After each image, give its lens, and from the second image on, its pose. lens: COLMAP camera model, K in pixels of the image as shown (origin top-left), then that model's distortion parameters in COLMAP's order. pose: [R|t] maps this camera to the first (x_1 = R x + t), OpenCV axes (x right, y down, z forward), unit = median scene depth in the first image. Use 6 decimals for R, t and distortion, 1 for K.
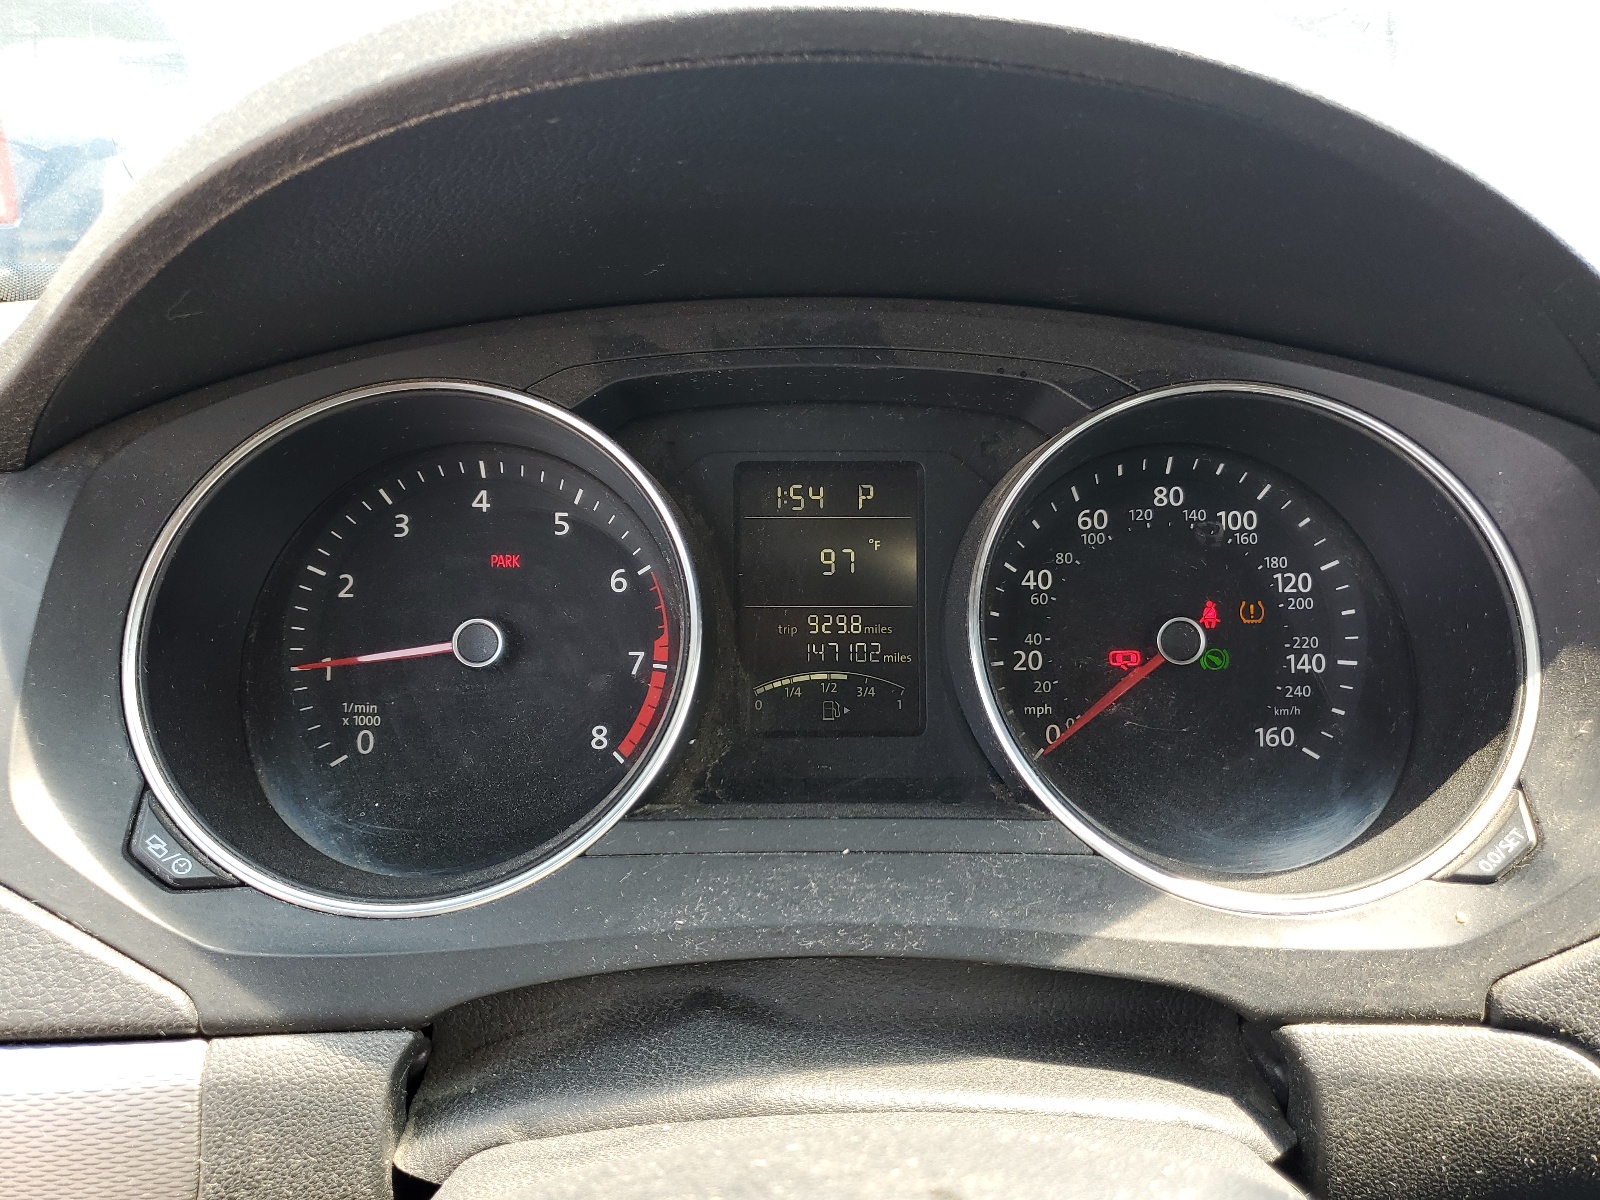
lens RADIAL K [[1199.6, 0, 806.3], [0, 1199.6, 597.8], [0, 0, 1]] dist [0.005165, -0.000227]
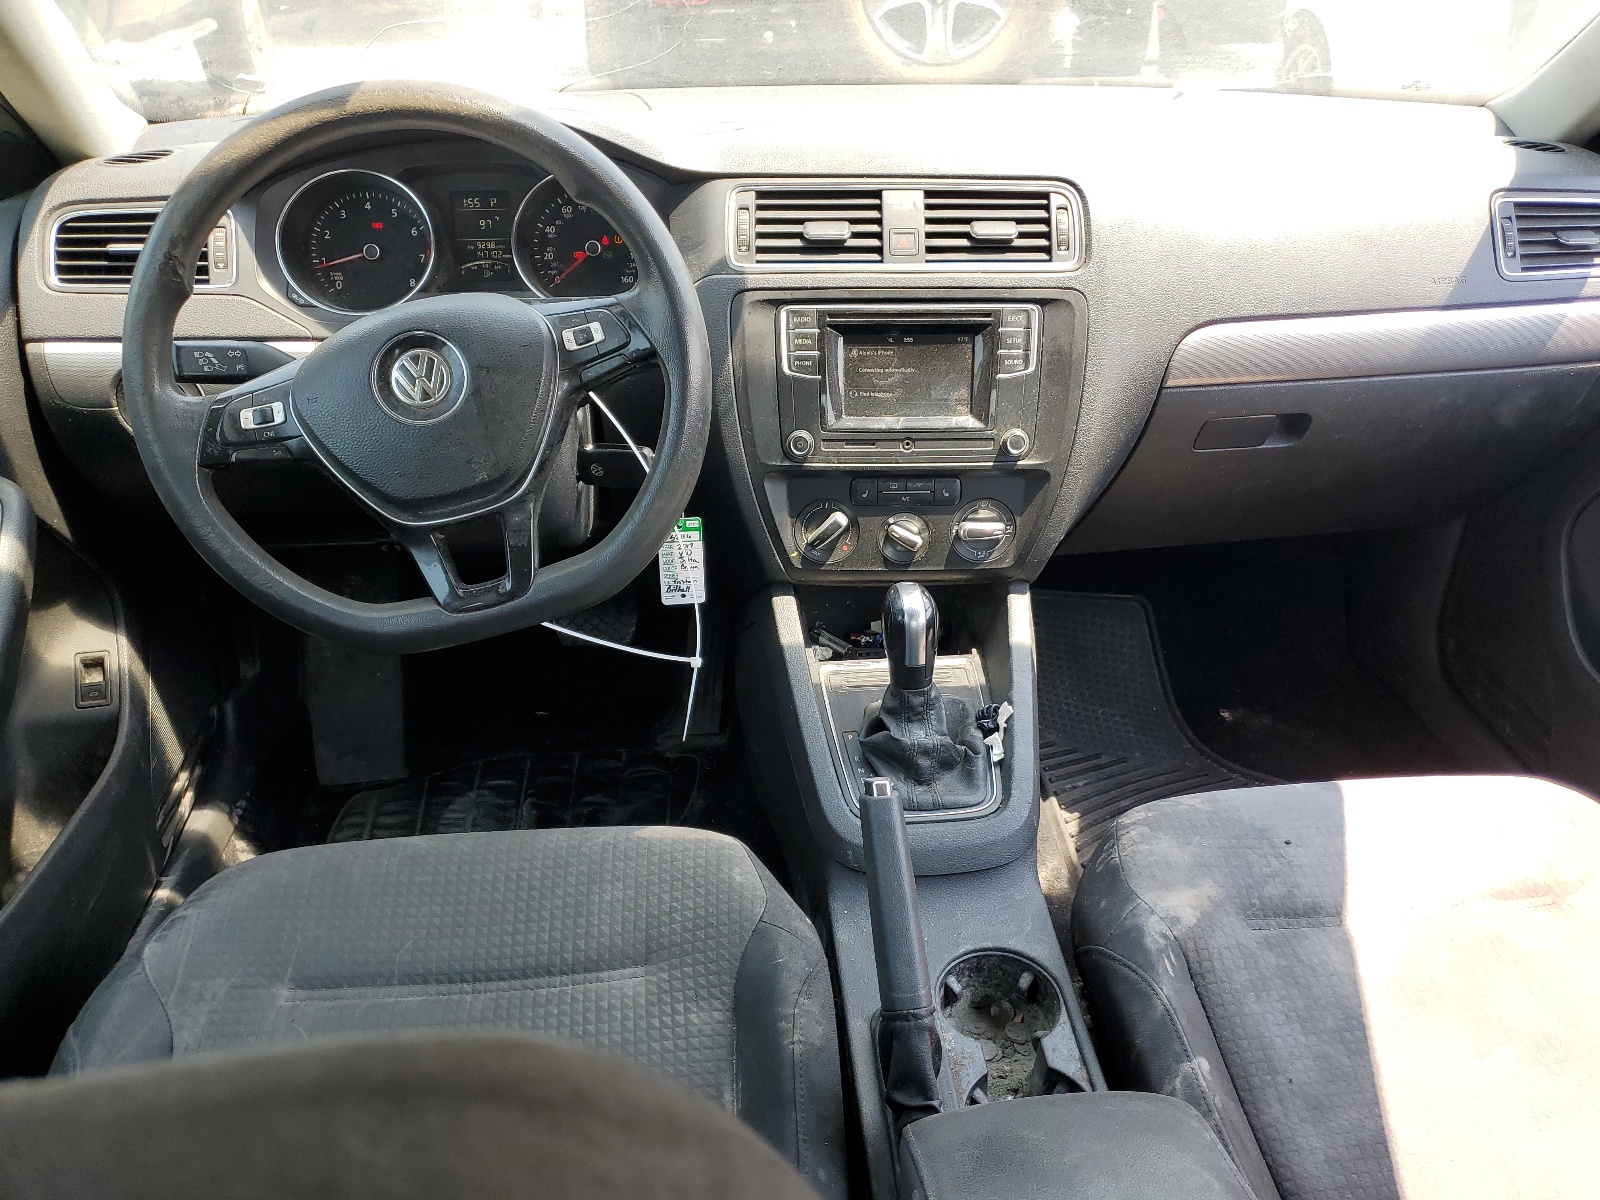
lens RADIAL K [[1199.6, 0, 792.8], [0, 1199.6, 607.9], [0, 0, 1]] dist [0.005165, -0.000227]
pose [[0.997912, -0.032468, 0.055839, 0.634421], [0.018149, 0.970596, 0.240030, 0.208498], [-0.061991, -0.238515, 0.969158, -2.385060]]
